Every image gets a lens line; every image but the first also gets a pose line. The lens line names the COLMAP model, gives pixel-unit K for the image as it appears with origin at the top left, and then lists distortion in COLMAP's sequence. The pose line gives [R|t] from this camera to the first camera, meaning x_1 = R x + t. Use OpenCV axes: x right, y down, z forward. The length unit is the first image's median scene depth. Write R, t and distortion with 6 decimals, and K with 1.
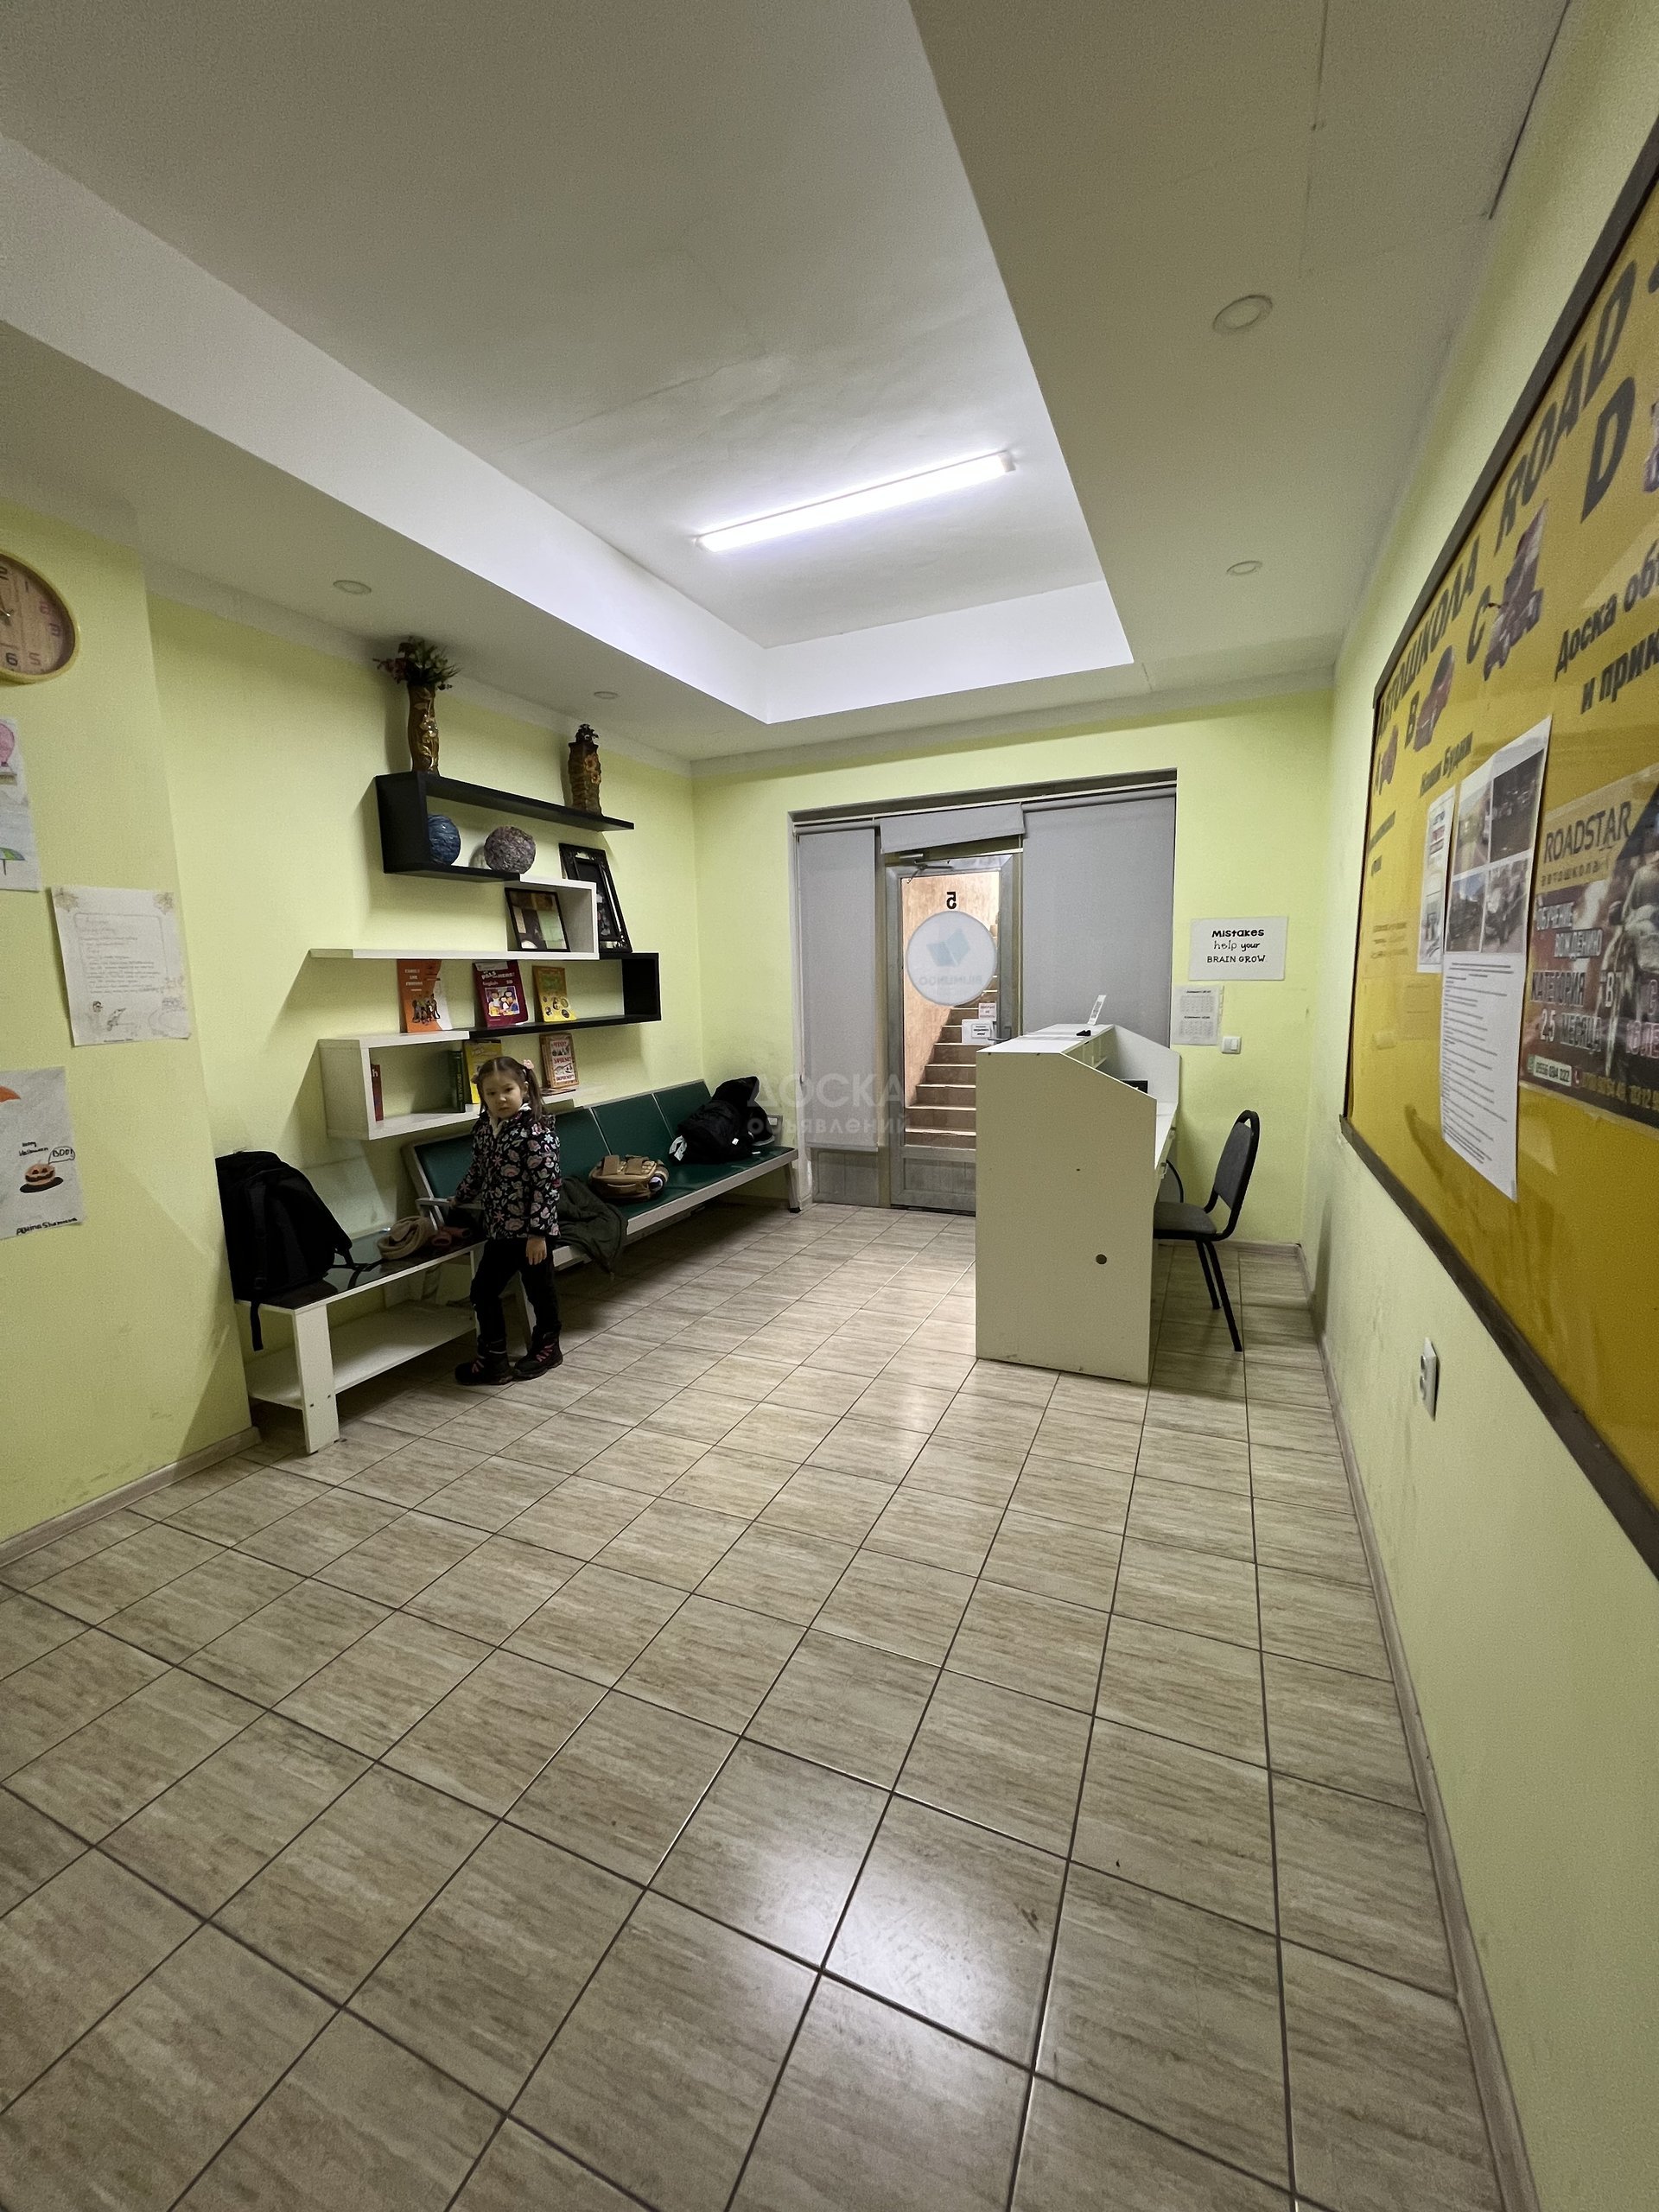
lens RADIAL K [[884.2, 0, 822.1], [0, 884.2, 1107.7], [0, 0, 1]] dist [0.000297, 0.000071]
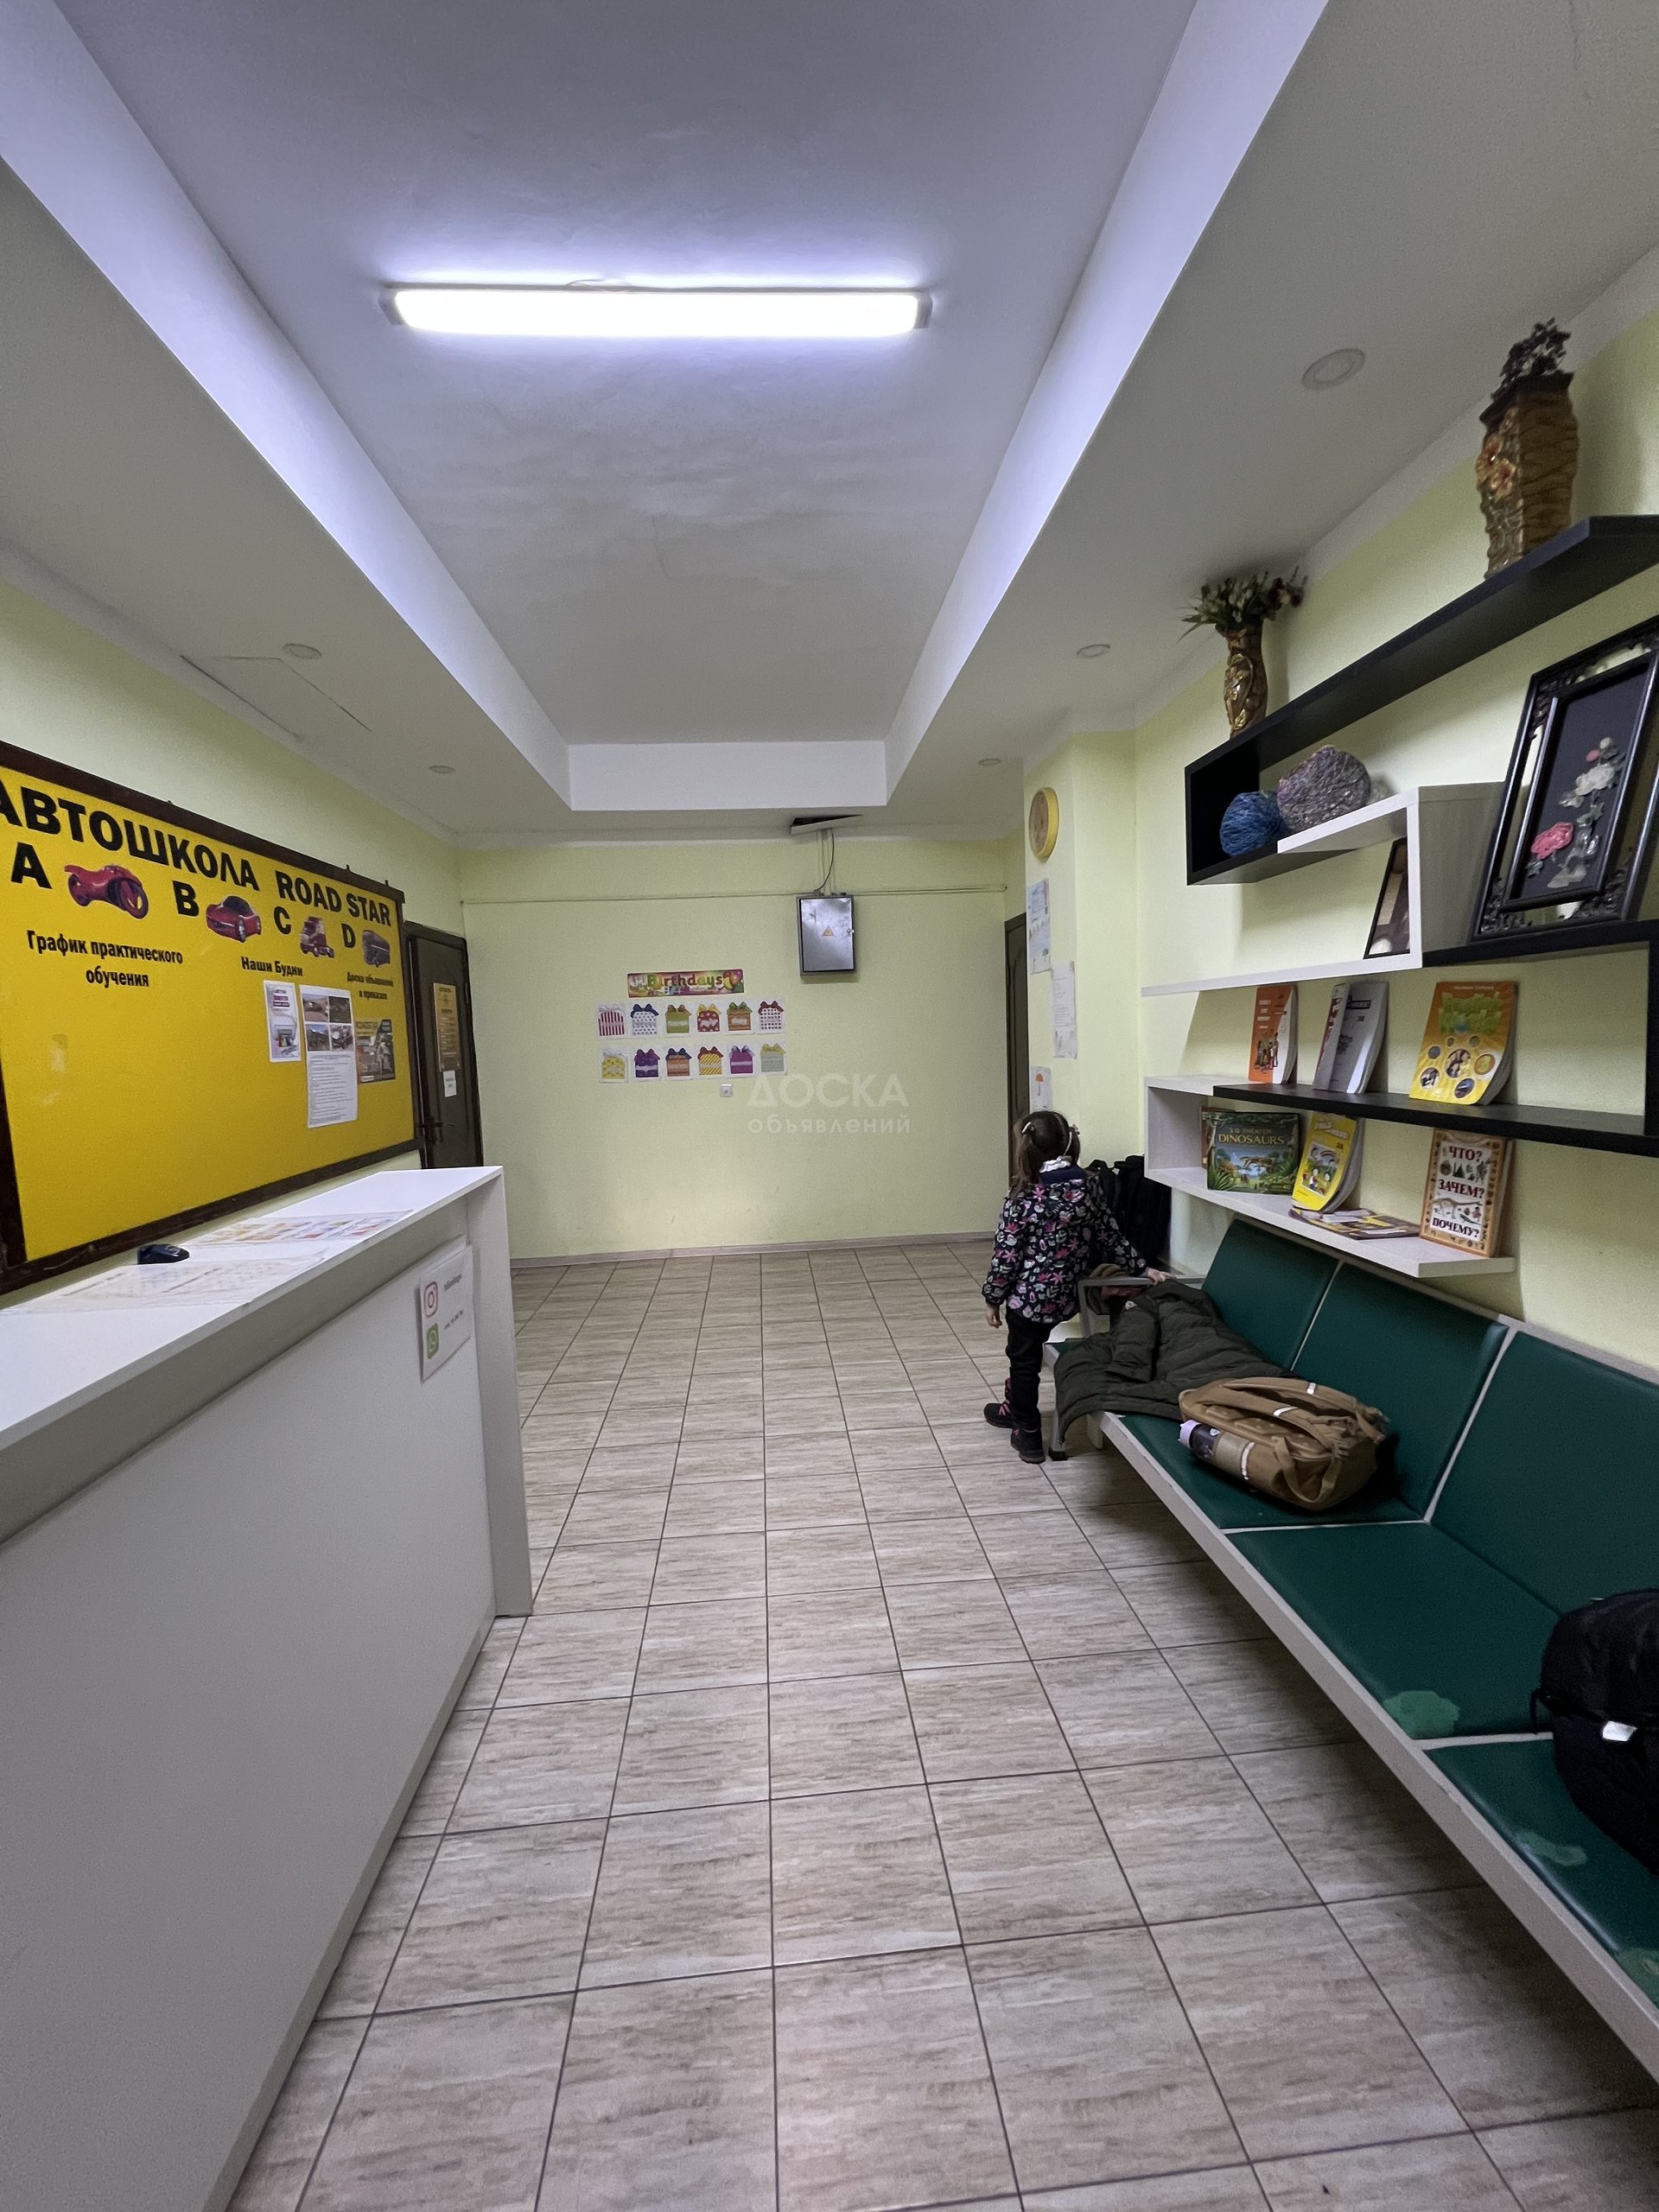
lens RADIAL K [[884.2, 0, 820.9], [0, 884.2, 1103.7], [0, 0, 1]] dist [0.000297, 0.000071]
pose [[-0.877175, 0.095426, -0.470594, 0.287219], [-0.014040, 0.974537, 0.223785, -0.275924], [0.479966, 0.202906, -0.853500, 1.748627]]
